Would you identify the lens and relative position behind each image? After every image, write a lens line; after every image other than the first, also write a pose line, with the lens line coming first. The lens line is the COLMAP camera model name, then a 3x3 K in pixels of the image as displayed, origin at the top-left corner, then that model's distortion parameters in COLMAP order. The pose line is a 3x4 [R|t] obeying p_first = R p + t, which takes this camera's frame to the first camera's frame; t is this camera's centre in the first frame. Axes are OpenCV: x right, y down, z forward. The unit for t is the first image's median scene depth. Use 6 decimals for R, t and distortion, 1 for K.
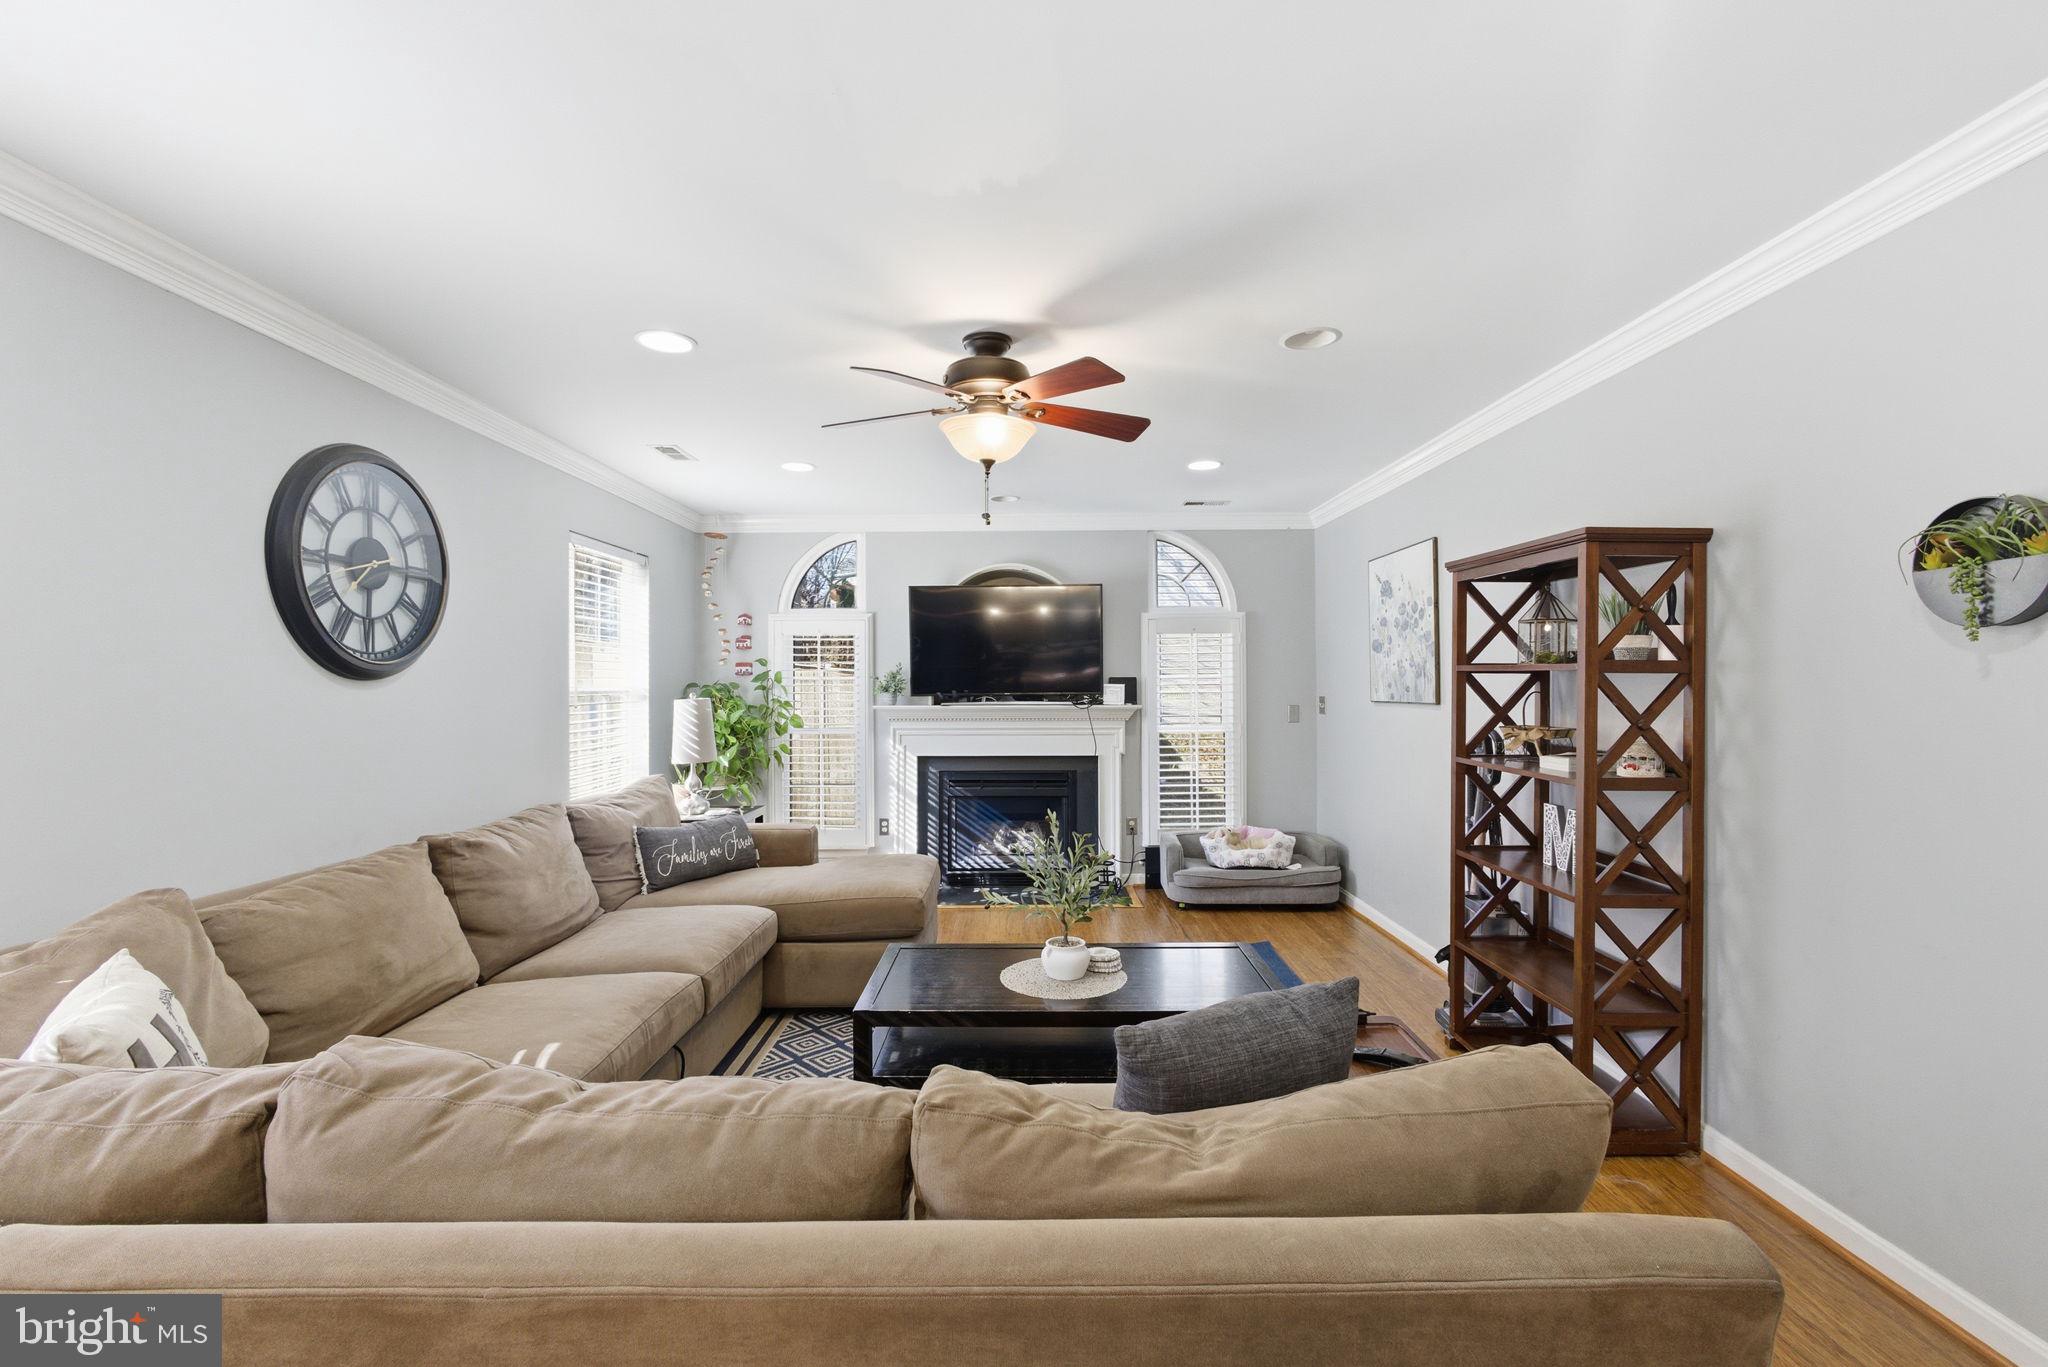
lens RADIAL K [[888.7, 0, 1024.0], [0, 888.7, 683.5], [0, 0, 1]] dist [-0.001651, 0.000110]
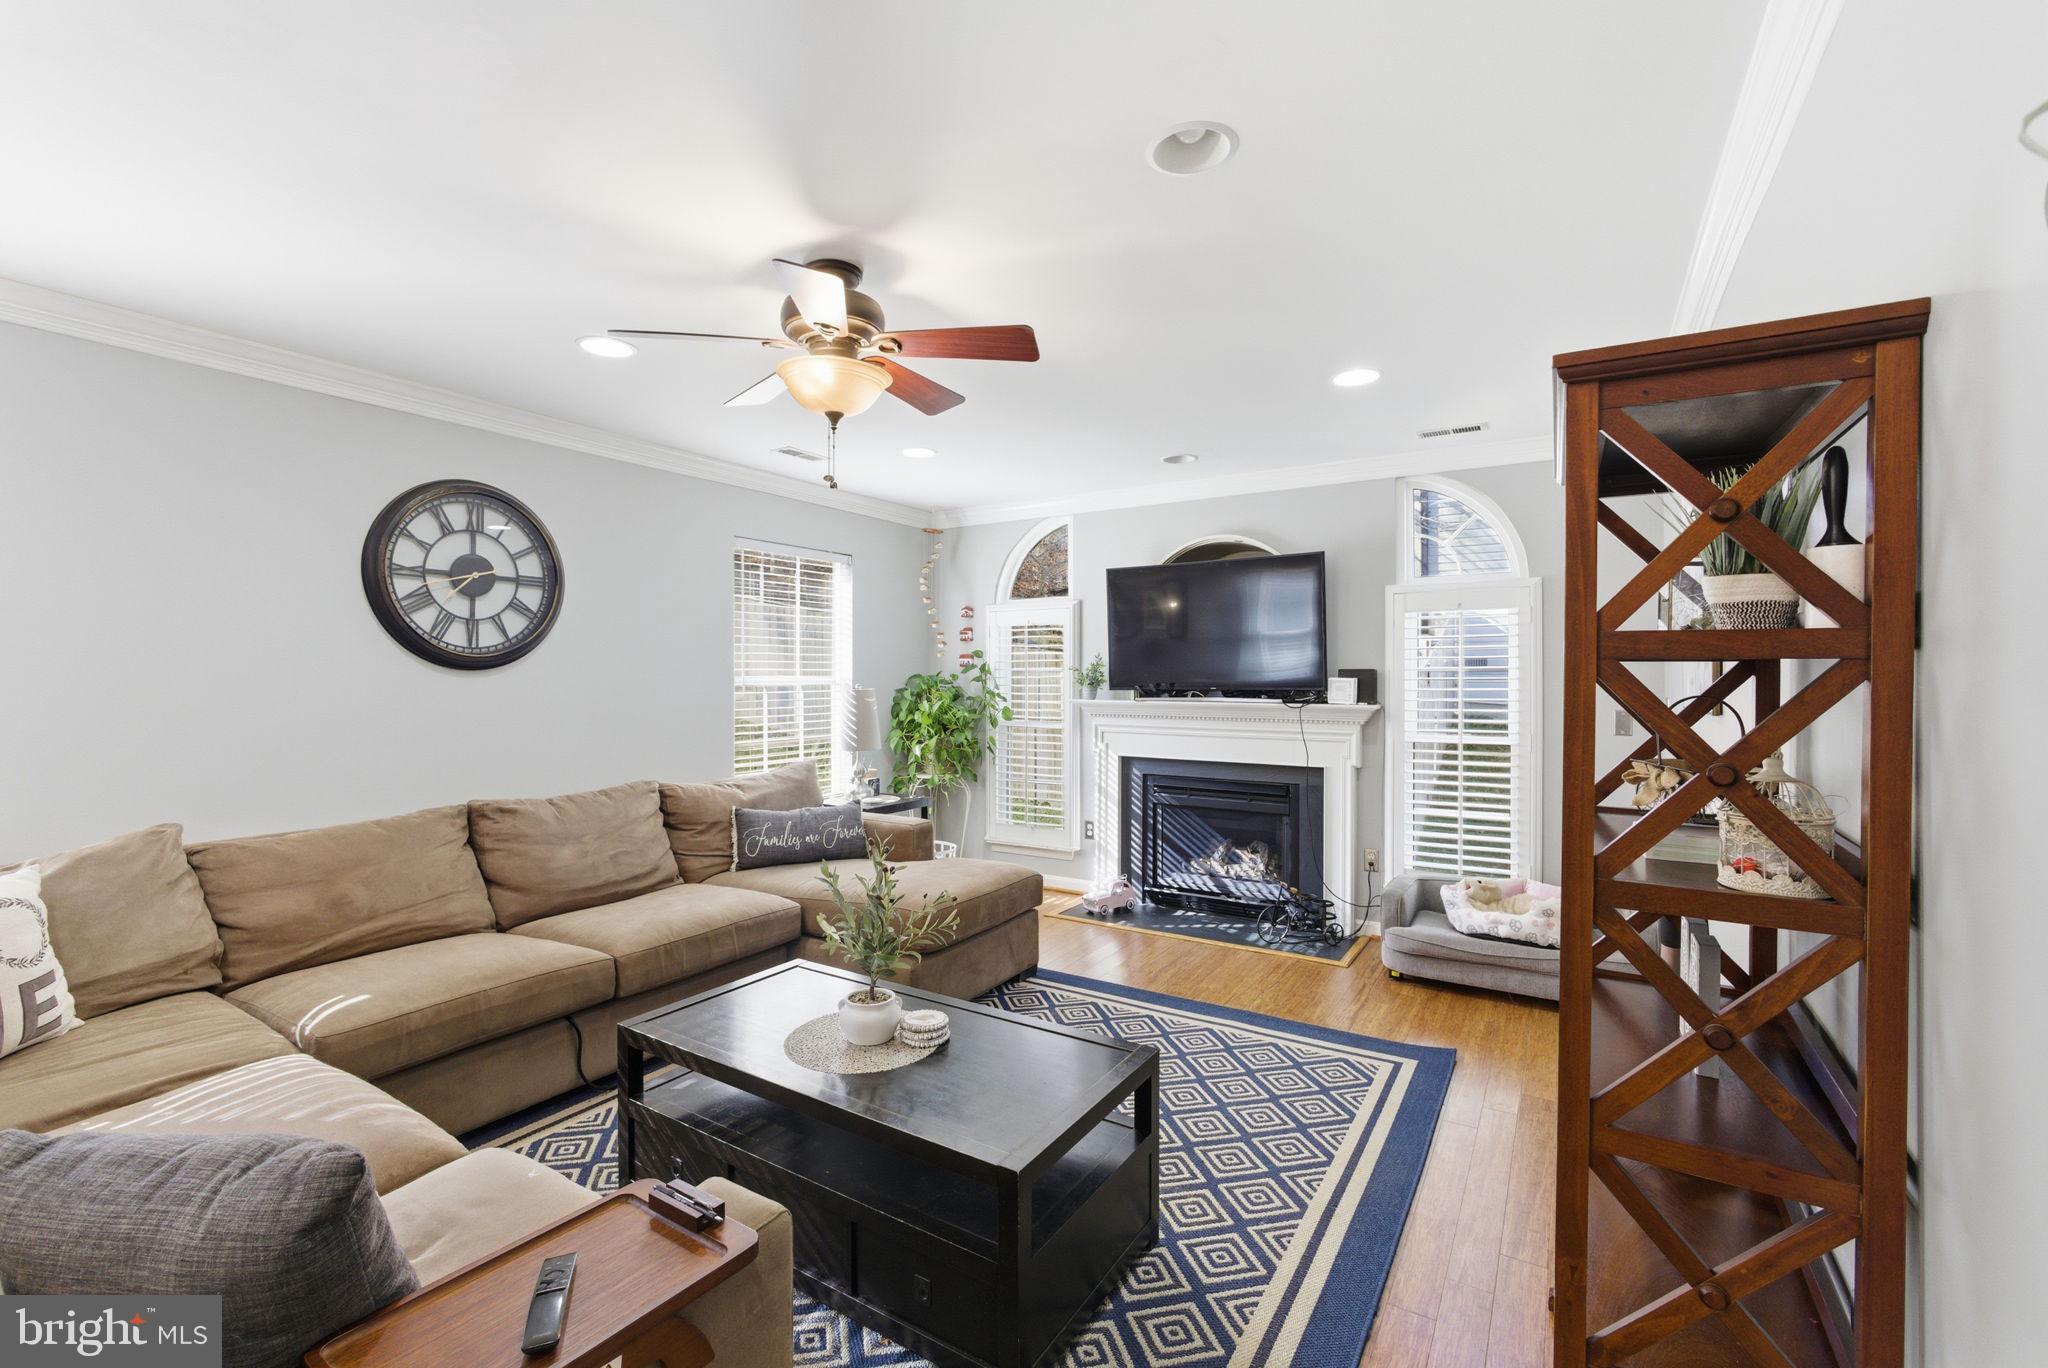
lens RADIAL K [[880.8, 0, 1021.1], [0, 880.8, 679.6], [0, 0, 1]] dist [-0.013218, 0.005881]
pose [[0.845736, 0.007378, -0.533551, 0.304476], [-0.005368, 0.999971, 0.005318, -0.000440], [0.533575, -0.001634, 0.845751, 0.207290]]
